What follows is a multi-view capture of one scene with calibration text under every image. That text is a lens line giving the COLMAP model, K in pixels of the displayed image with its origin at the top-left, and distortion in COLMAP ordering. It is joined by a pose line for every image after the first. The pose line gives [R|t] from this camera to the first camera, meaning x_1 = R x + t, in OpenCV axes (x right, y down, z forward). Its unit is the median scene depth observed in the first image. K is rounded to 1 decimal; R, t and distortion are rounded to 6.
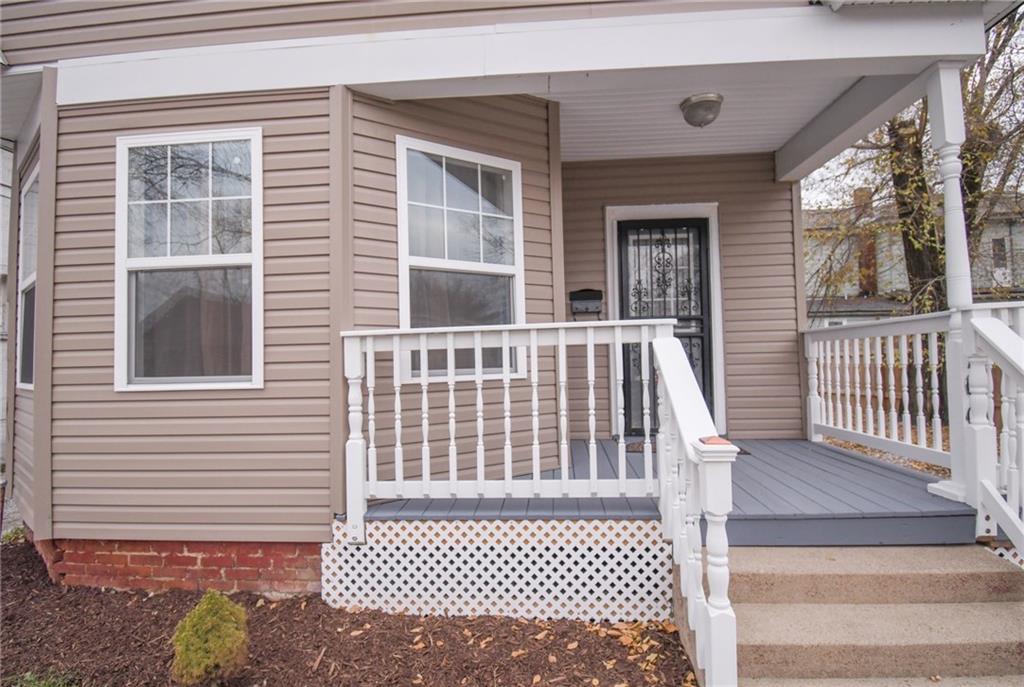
lens RADIAL K [[500.5, 0, 508.3], [0, 500.5, 344.2], [0, 0, 1]] dist [-0.002889, -0.000214]
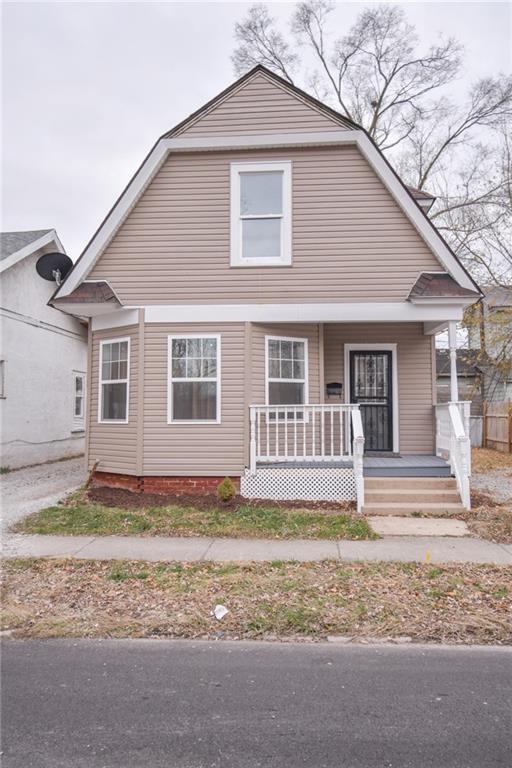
lens RADIAL K [[591.0, 0, 258.9], [0, 591.0, 381.0], [0, 0, 1]] dist [0.001441, 0.000080]
pose [[0.999793, 0.020155, 0.002910, -0.273071], [-0.020086, 0.999558, -0.021918, -0.090603], [-0.003350, 0.021855, 0.999756, -2.400250]]
